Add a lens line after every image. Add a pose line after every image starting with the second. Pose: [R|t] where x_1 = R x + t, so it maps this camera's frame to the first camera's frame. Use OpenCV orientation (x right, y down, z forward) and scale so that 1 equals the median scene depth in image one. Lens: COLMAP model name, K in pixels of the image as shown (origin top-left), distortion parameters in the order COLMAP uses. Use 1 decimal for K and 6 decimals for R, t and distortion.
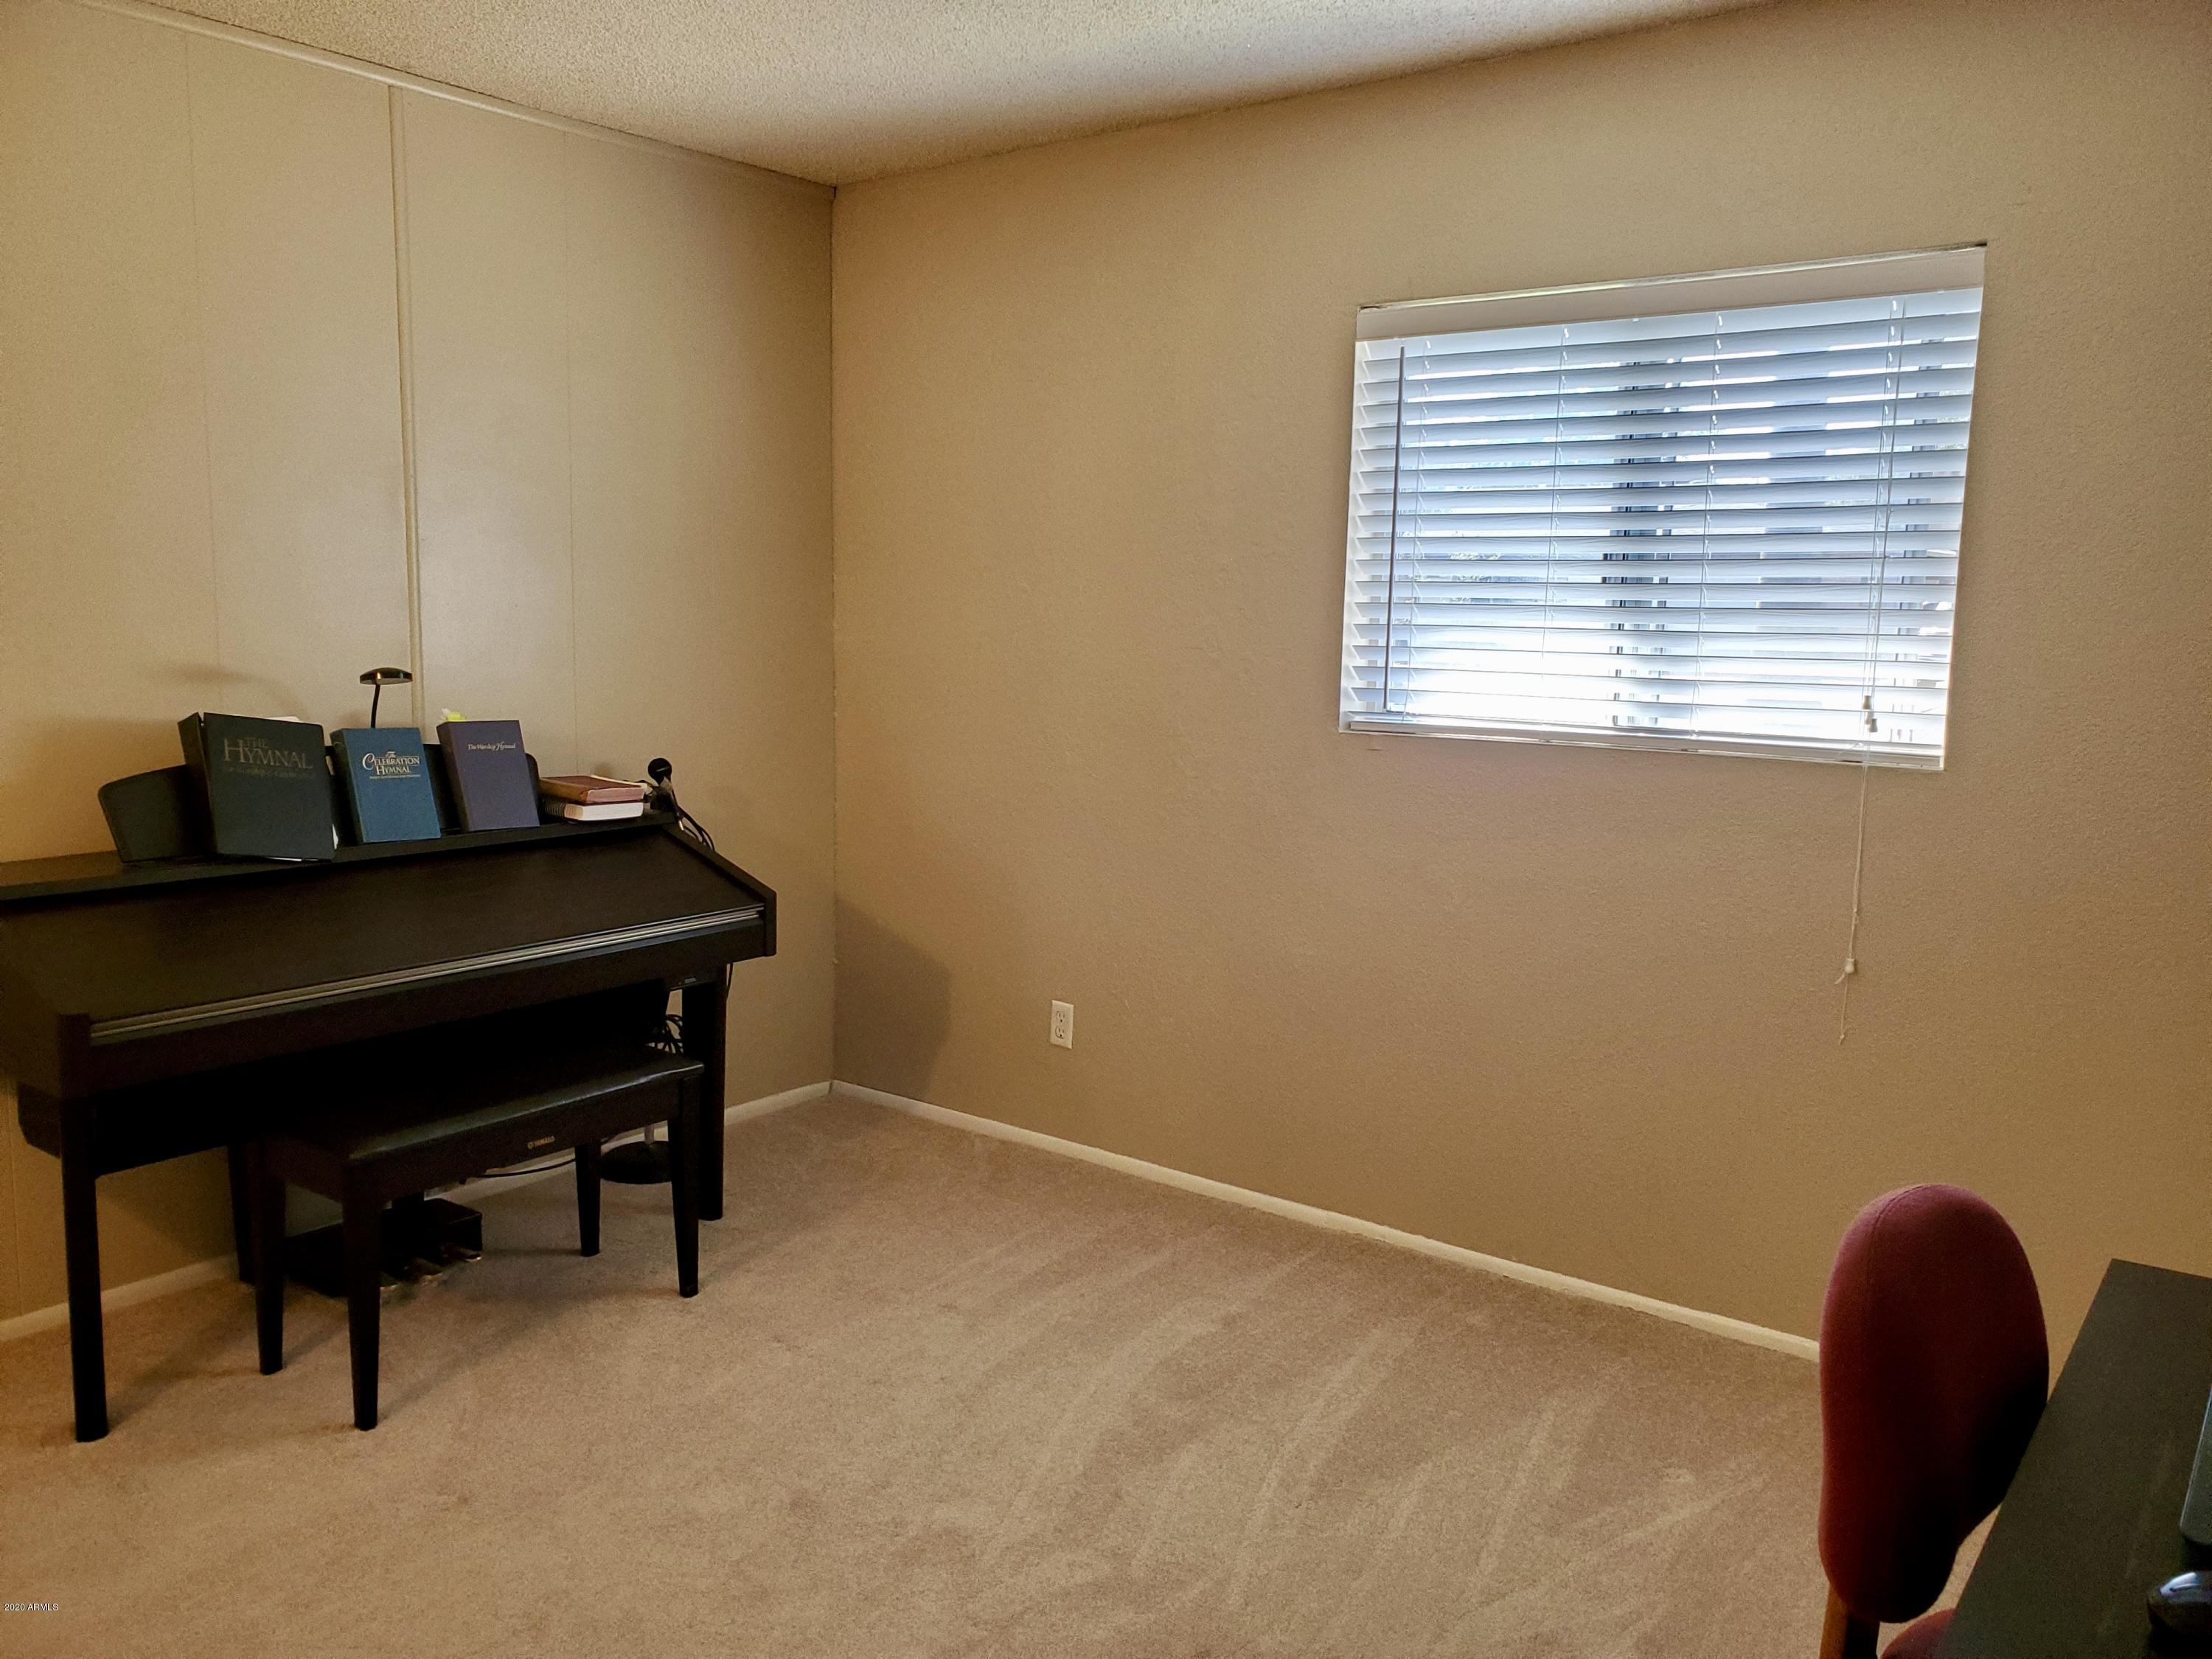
lens RADIAL K [[1684.3, 0, 1106.0], [0, 1684.3, 829.5], [0, 0, 1]] dist [0.005331, -0.110273]
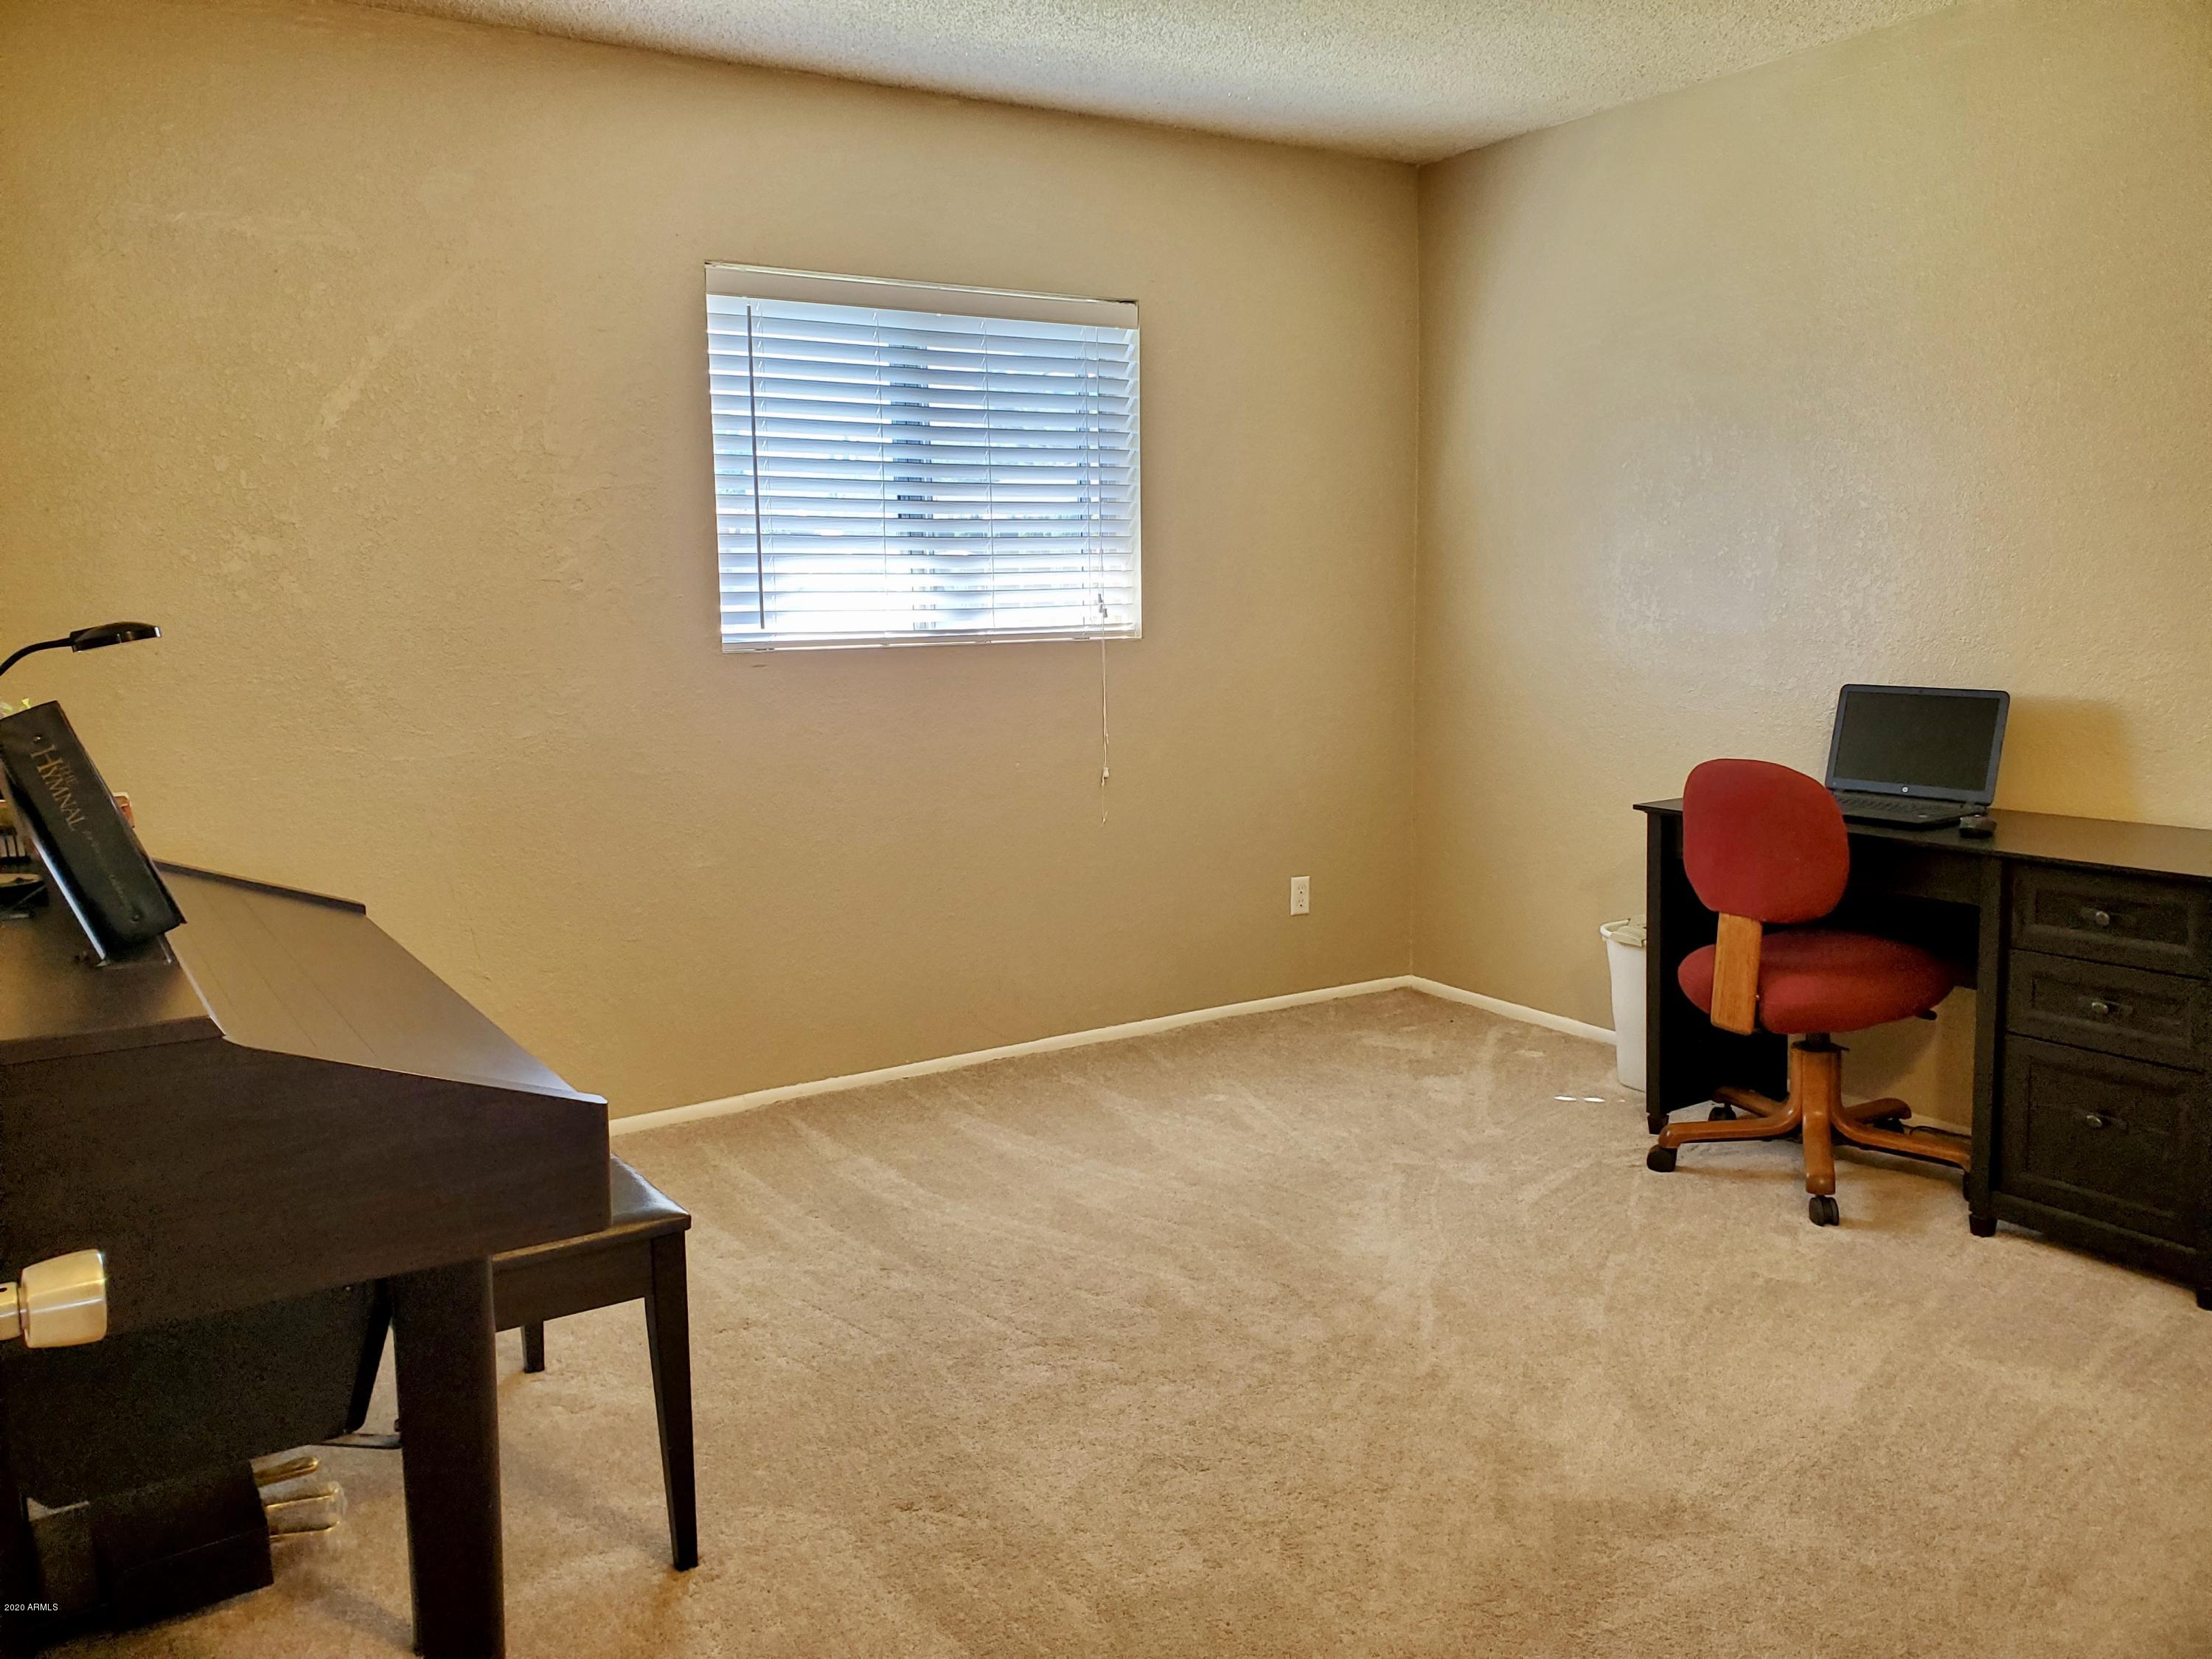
lens RADIAL K [[1684.3, 0, 1106.0], [0, 1684.3, 829.5], [0, 0, 1]] dist [0.005331, -0.110273]
pose [[0.334189, -0.153931, 0.929851, -0.895251], [0.137404, 0.983990, 0.113510, -0.038481], [-0.932436, 0.089832, 0.349990, 0.437502]]
